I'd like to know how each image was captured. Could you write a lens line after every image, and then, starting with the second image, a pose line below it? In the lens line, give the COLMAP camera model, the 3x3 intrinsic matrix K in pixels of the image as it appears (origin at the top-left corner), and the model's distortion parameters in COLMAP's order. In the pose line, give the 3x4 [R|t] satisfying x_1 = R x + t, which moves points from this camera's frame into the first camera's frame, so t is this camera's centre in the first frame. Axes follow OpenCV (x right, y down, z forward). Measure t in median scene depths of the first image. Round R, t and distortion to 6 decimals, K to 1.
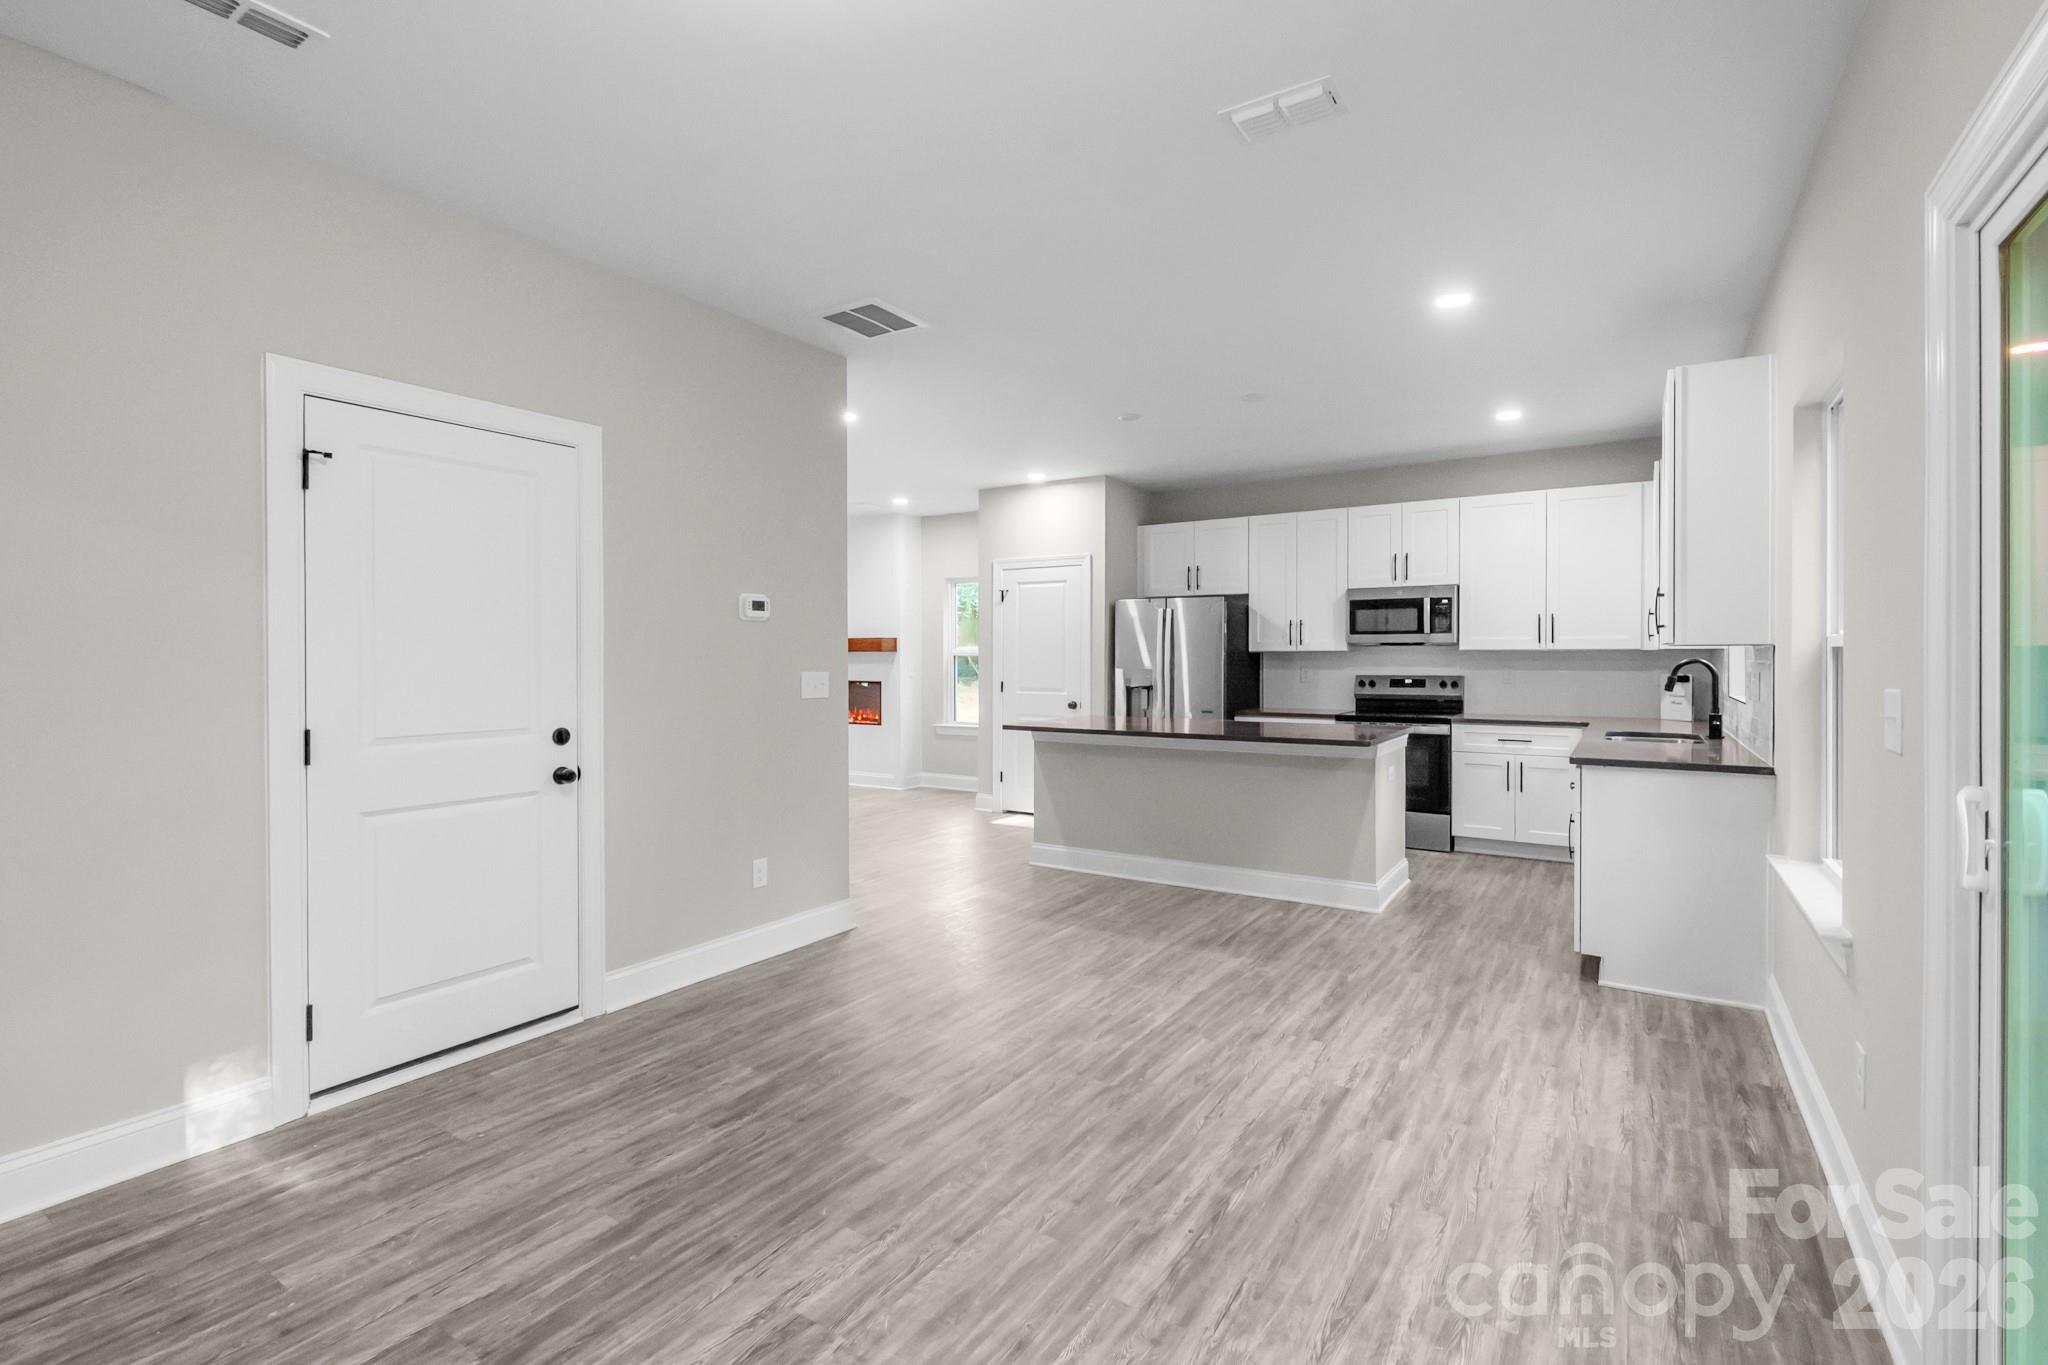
lens RADIAL K [[940.0, 0, 1024.0], [0, 940.0, 682.5], [0, 0, 1]] dist [0.005604, 0.000107]
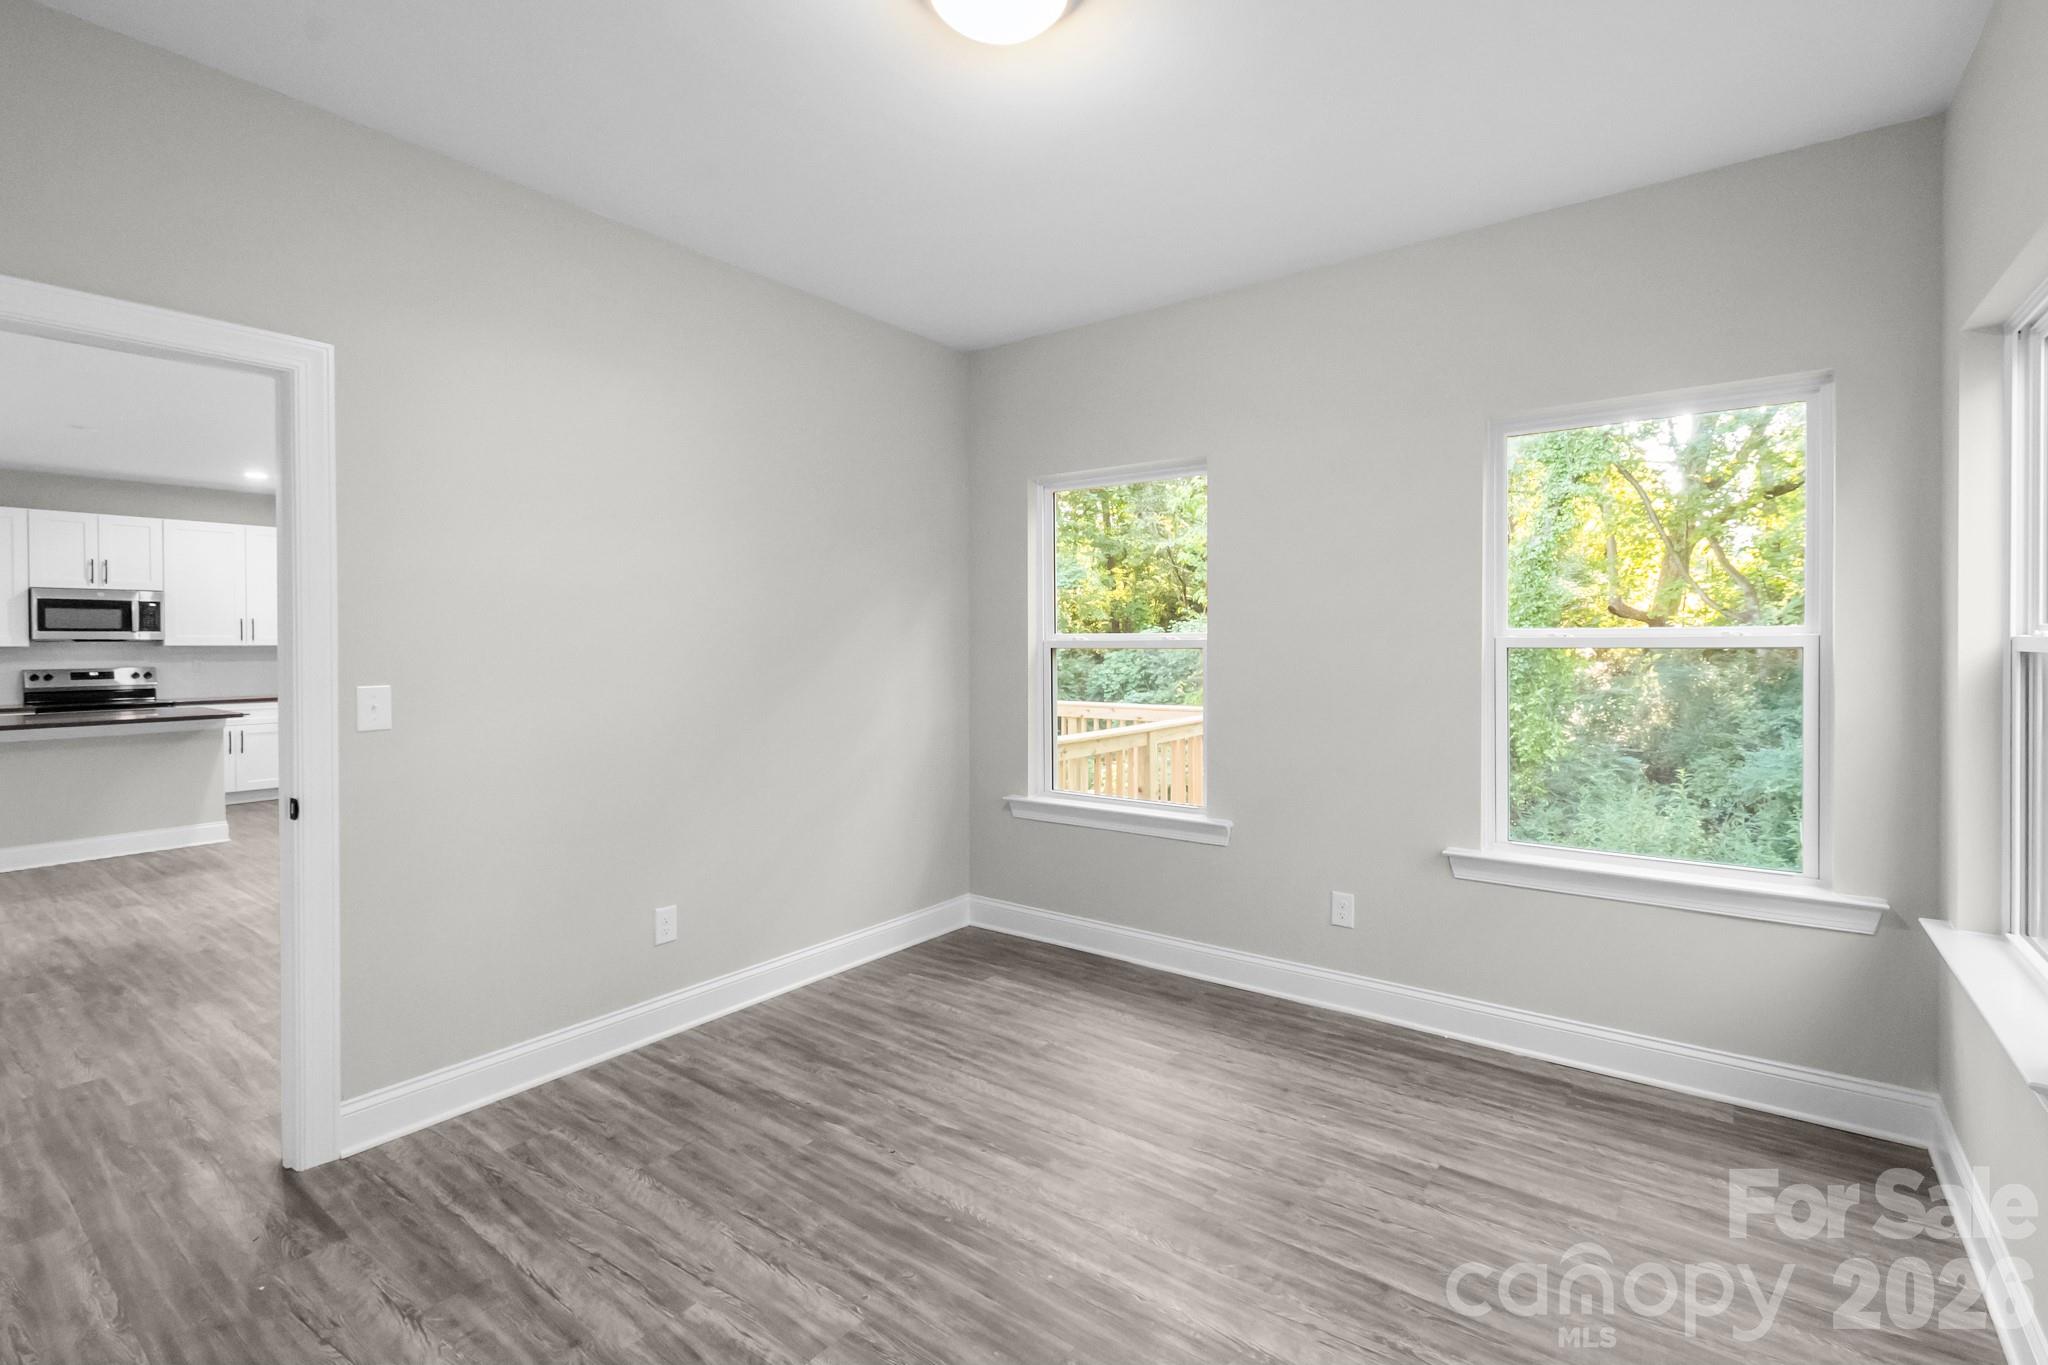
lens RADIAL K [[940.0, 0, 1024.0], [0, 940.0, 682.5], [0, 0, 1]] dist [0.005604, 0.000107]
pose [[0.080475, -0.044144, 0.995779, -0.632706], [0.031366, 0.998636, 0.041736, -0.003304], [-0.996263, 0.027875, 0.081750, -0.183825]]
